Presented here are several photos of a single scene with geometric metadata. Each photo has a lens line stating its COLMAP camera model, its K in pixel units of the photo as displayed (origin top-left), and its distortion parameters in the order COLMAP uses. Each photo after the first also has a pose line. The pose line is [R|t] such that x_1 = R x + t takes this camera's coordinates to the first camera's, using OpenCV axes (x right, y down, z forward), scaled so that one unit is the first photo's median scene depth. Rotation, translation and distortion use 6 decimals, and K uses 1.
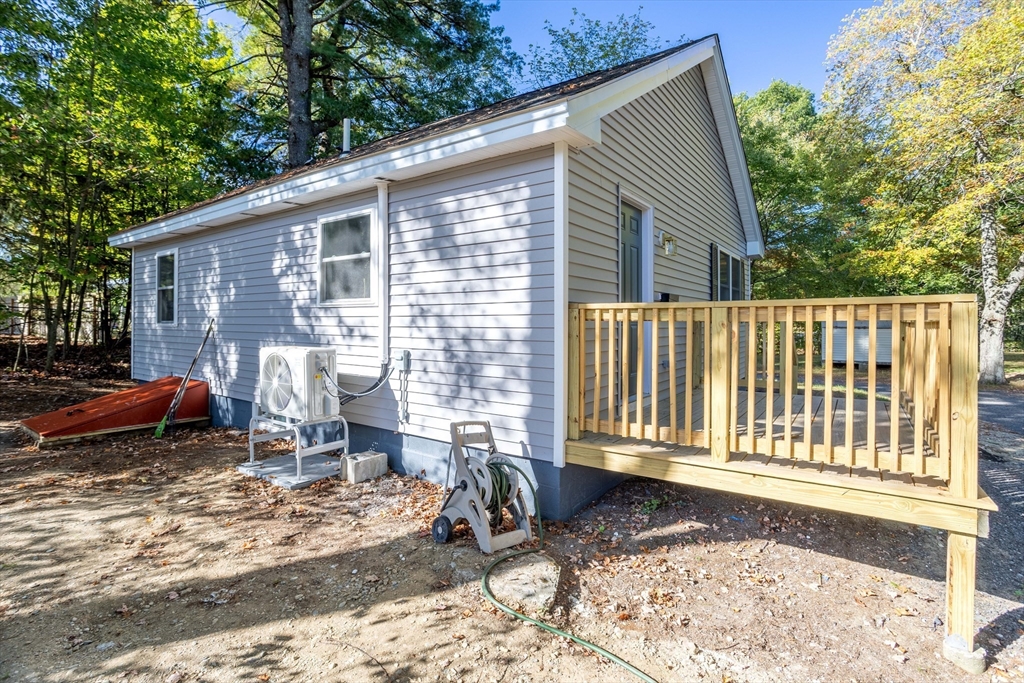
lens RADIAL K [[487.6, 0, 511.7], [0, 487.6, 326.0], [0, 0, 1]] dist [-0.033961, 0.008989]
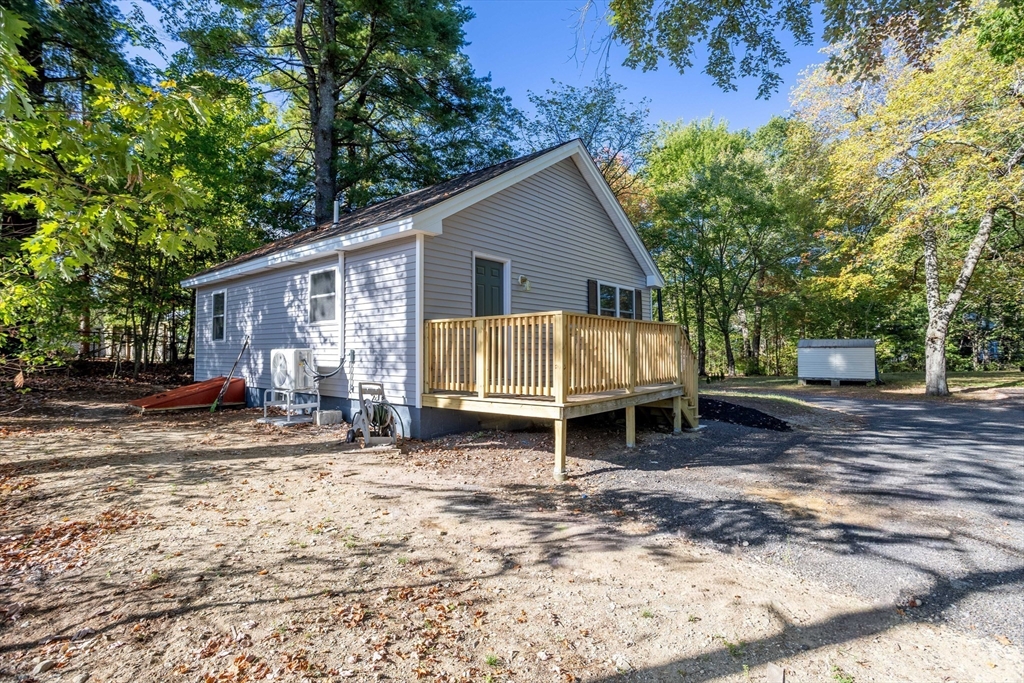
lens RADIAL K [[487.6, 0, 520.8], [0, 487.6, 337.4], [0, 0, 1]] dist [-0.033961, 0.008989]
pose [[0.997779, -0.009002, -0.065998, 0.429472], [0.006771, 0.999401, -0.033951, 0.060731], [0.066264, 0.033429, 0.997242, -0.584065]]
